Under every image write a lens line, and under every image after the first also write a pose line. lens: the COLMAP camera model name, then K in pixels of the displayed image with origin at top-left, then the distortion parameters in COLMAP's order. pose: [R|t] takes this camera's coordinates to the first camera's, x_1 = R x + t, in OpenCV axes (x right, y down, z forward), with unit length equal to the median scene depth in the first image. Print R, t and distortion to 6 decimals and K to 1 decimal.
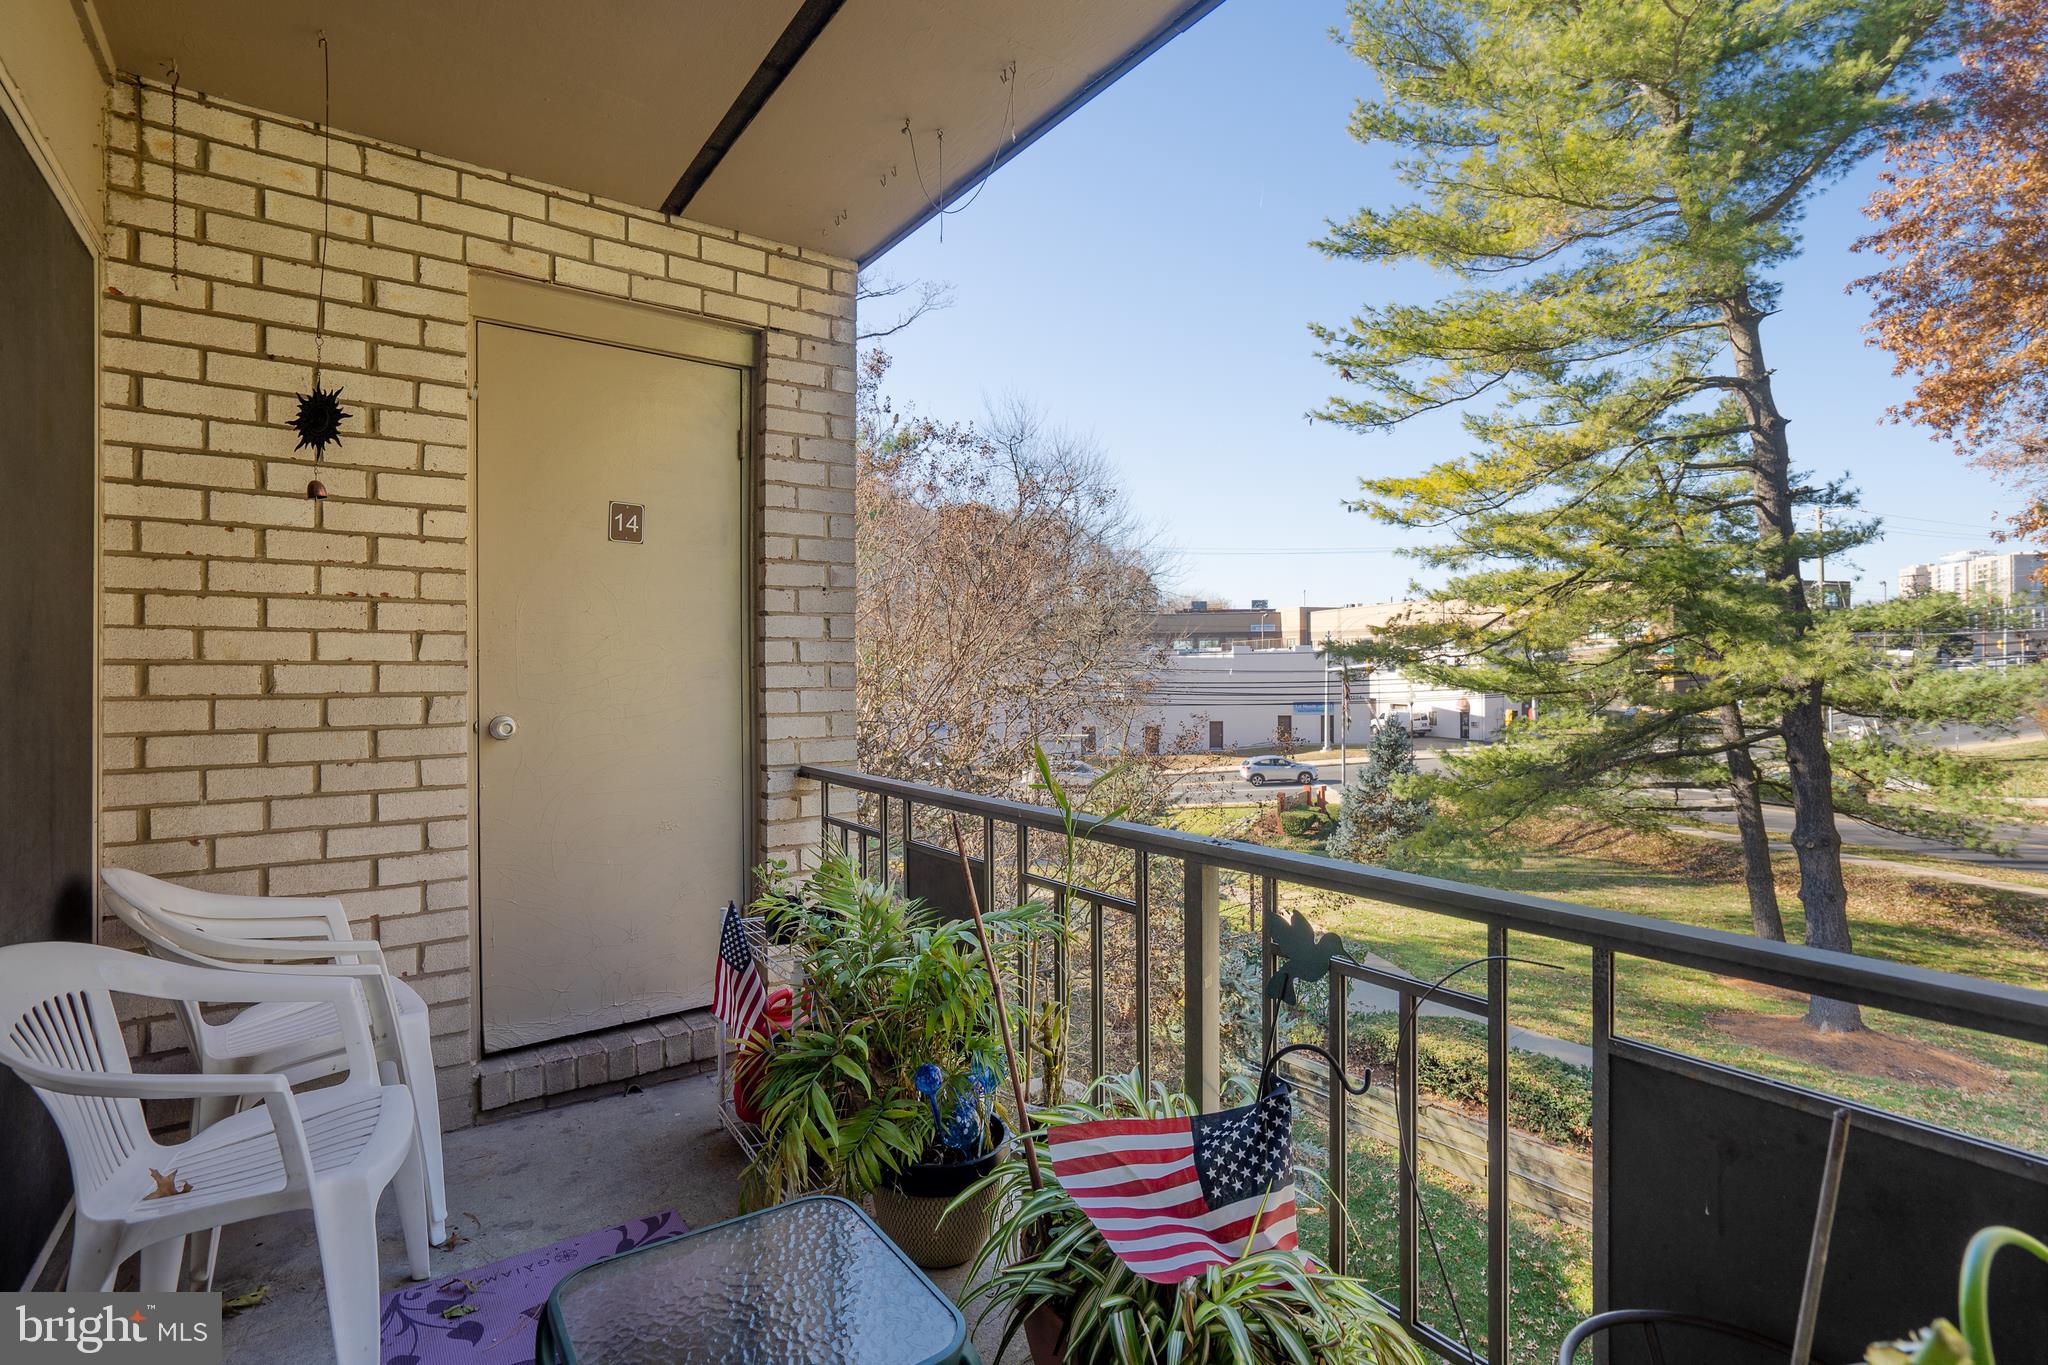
lens RADIAL K [[964.2, 0, 1020.3], [0, 964.2, 668.9], [0, 0, 1]] dist [-0.040855, 0.019665]
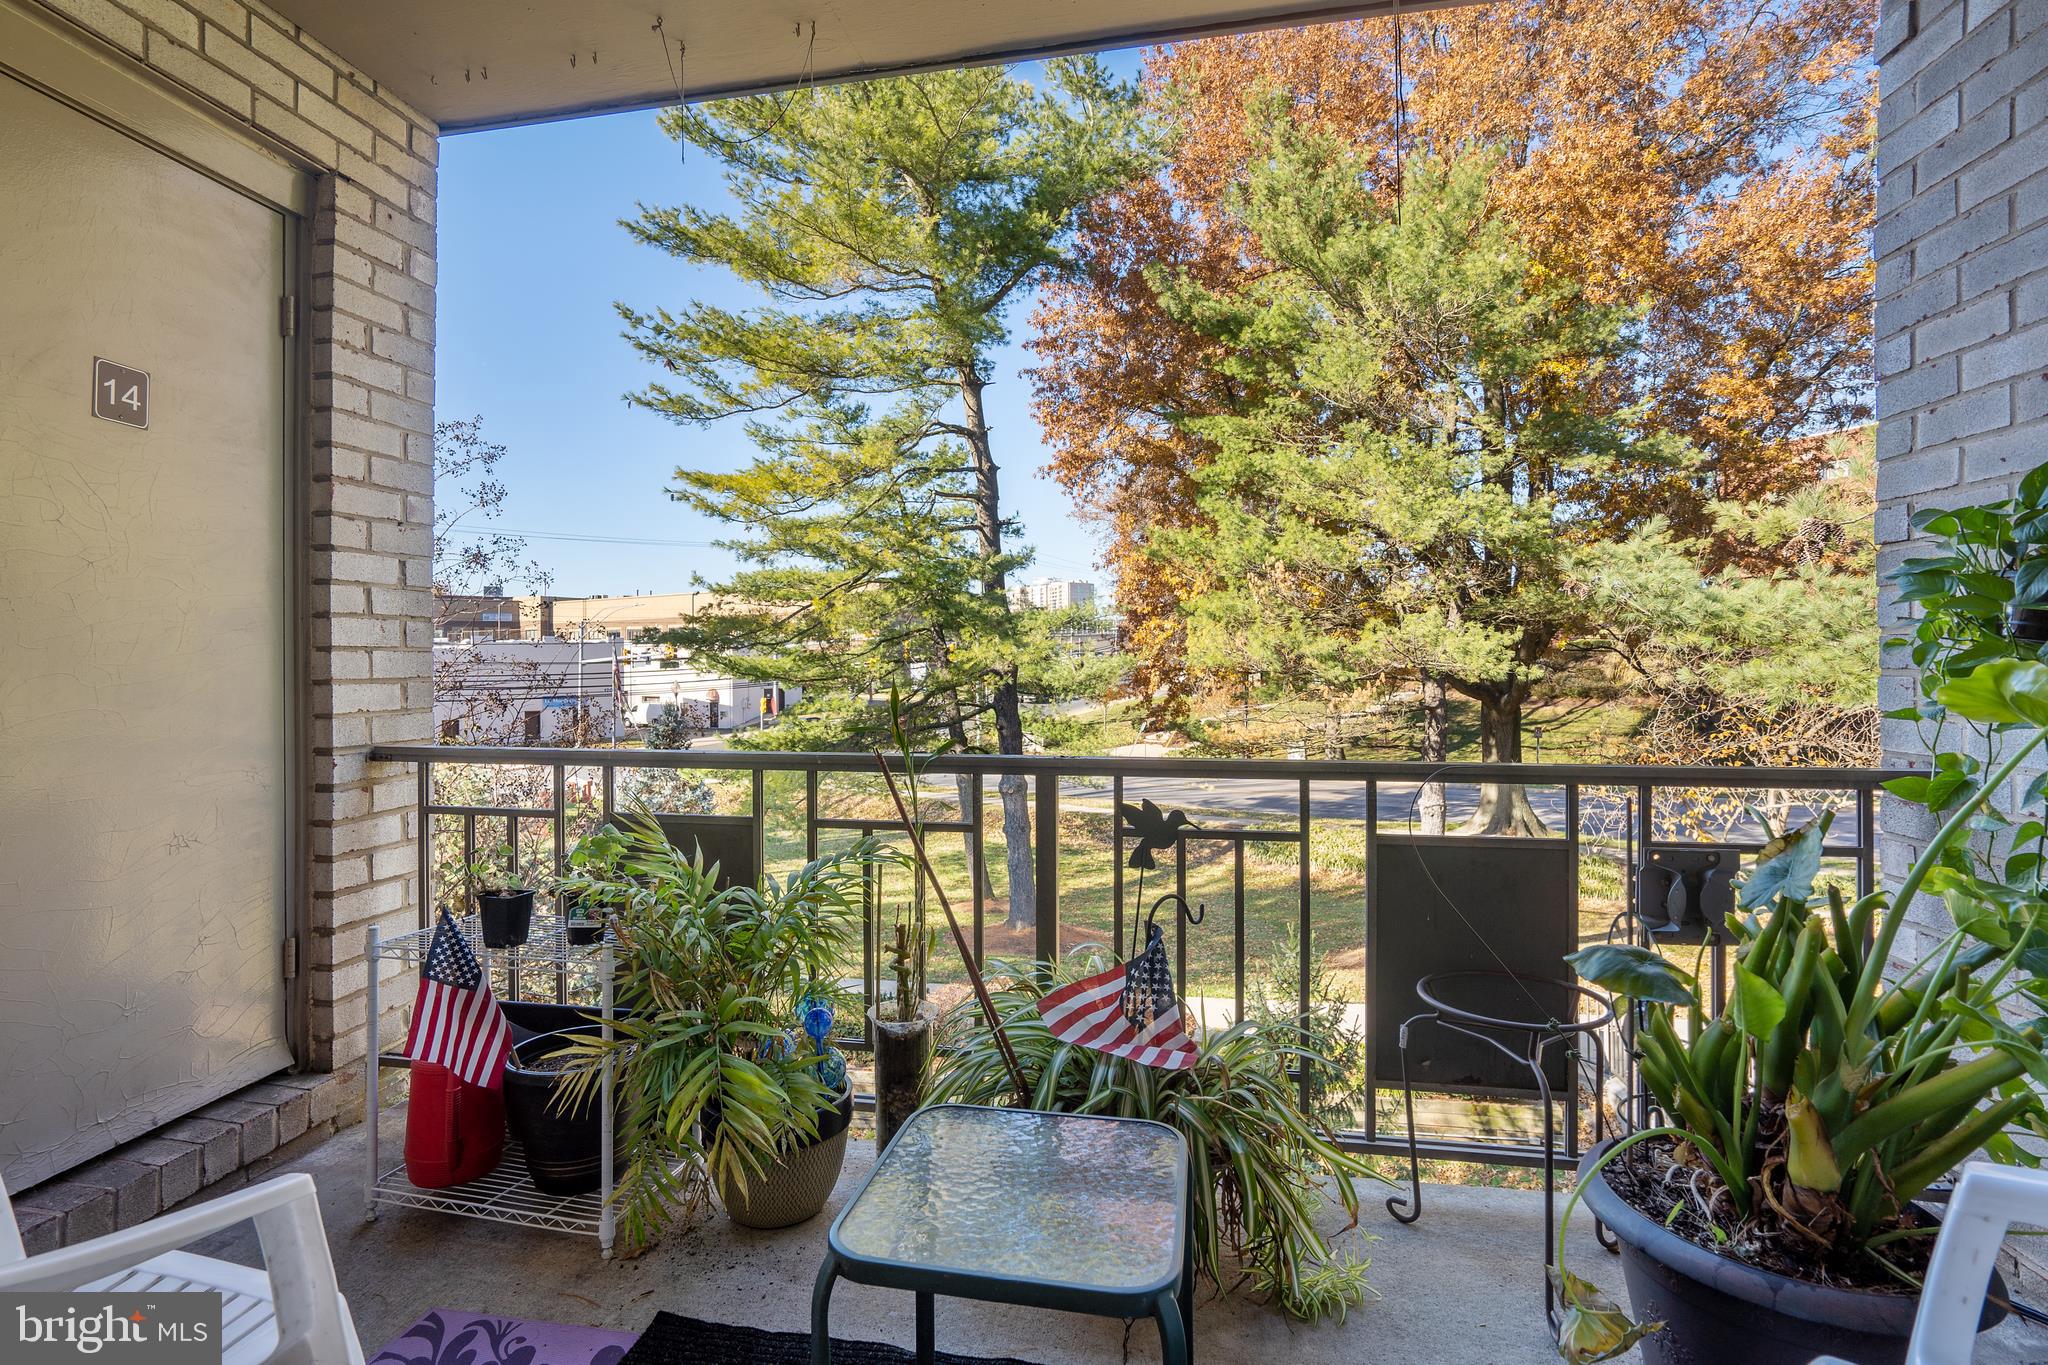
lens RADIAL K [[964.2, 0, 1020.9], [0, 964.2, 654.9], [0, 0, 1]] dist [-0.040855, 0.019665]
pose [[0.721445, 0.004355, 0.692458, -0.087205], [0.001759, 0.999965, -0.008122, 0.007637], [-0.692469, 0.007078, 0.721413, 0.018769]]
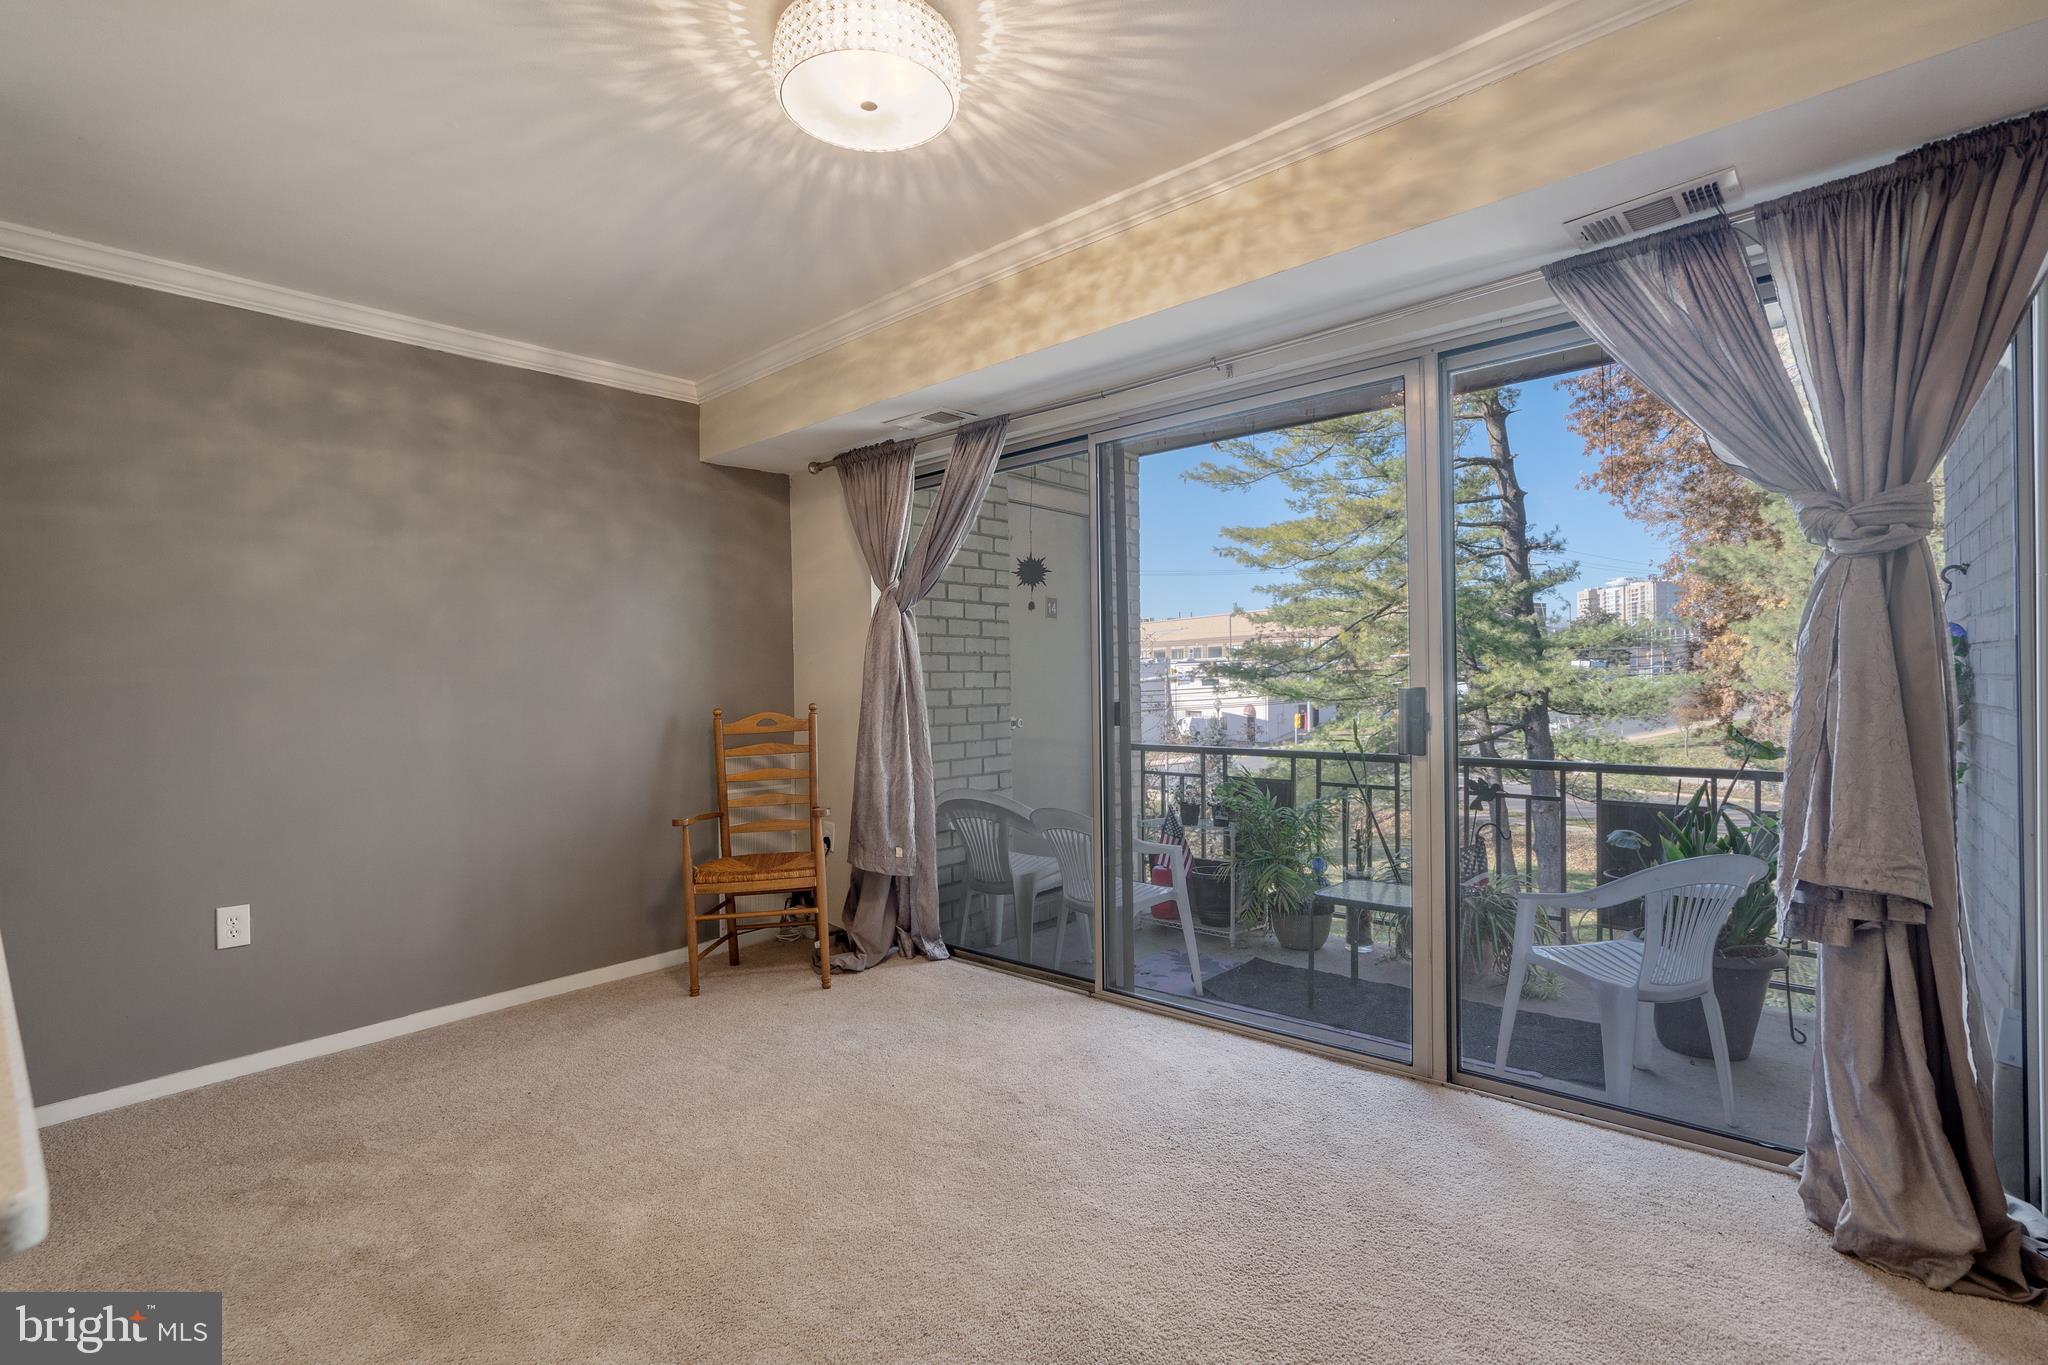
lens RADIAL K [[964.2, 0, 1019.7], [0, 964.2, 685.1], [0, 0, 1]] dist [-0.040855, 0.019665]
pose [[0.975427, -0.009913, 0.220101, -0.182392], [0.009158, 0.999948, 0.004451, -0.003798], [-0.220133, -0.002326, 0.975467, -0.155642]]
